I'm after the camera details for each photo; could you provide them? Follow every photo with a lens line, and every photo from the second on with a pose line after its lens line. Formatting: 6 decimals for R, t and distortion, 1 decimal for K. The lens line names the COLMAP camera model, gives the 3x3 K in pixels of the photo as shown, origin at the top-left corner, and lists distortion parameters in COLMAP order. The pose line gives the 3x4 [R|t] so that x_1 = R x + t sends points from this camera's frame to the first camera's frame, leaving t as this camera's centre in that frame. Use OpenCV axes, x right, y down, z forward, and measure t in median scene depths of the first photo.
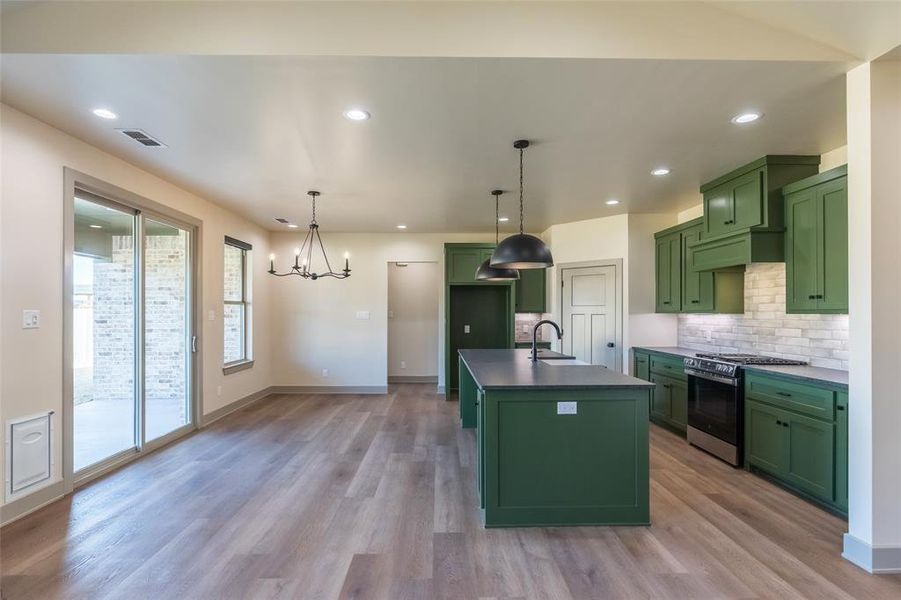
lens RADIAL K [[430.0, 0, 444.3], [0, 430.0, 311.8], [0, 0, 1]] dist [0.002544, -0.003061]
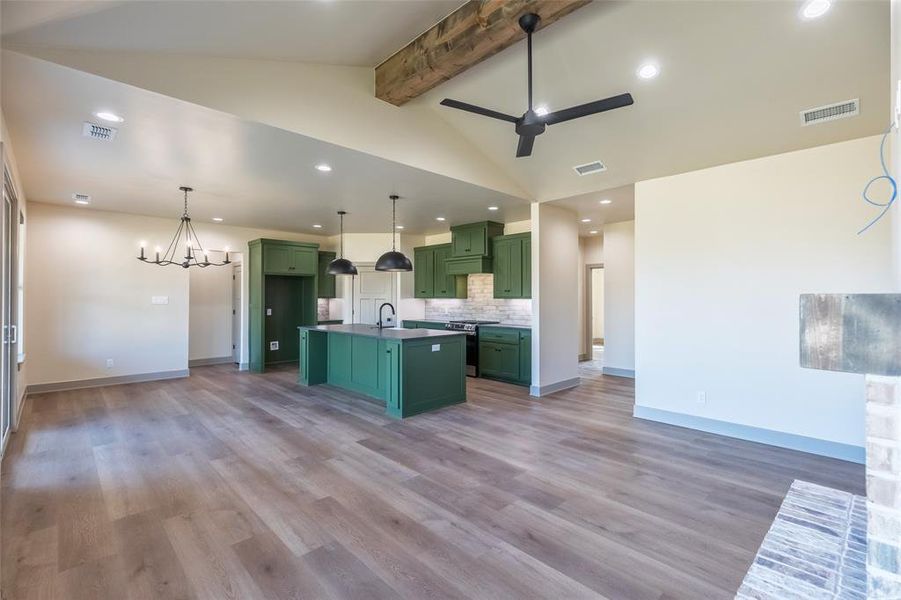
lens RADIAL K [[405.5, 0, 448.5], [0, 405.5, 292.6], [0, 0, 1]] dist [0.005682, -0.002695]
pose [[0.733952, 0.008748, 0.679145, -0.561661], [-0.001701, 0.999938, -0.011042, -0.001804], [-0.679199, 0.006949, 0.733921, -0.229339]]
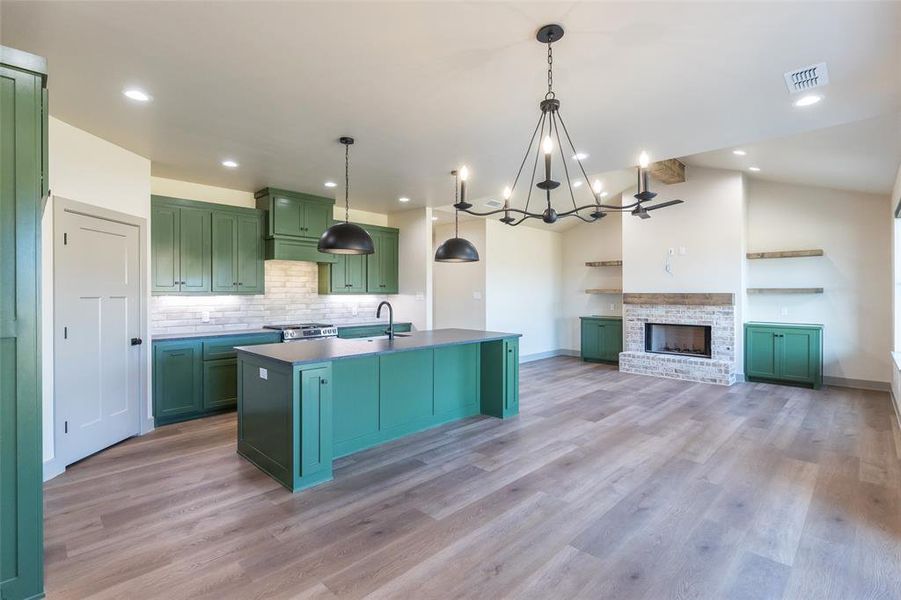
lens RADIAL K [[430.0, 0, 446.6], [0, 430.0, 291.6], [0, 0, 1]] dist [0.002544, -0.003061]
pose [[-0.700854, 0.002080, 0.713302, -0.602498], [-0.001165, 0.999991, -0.004061, -0.000426], [-0.713304, -0.003677, -0.700845, 1.526463]]
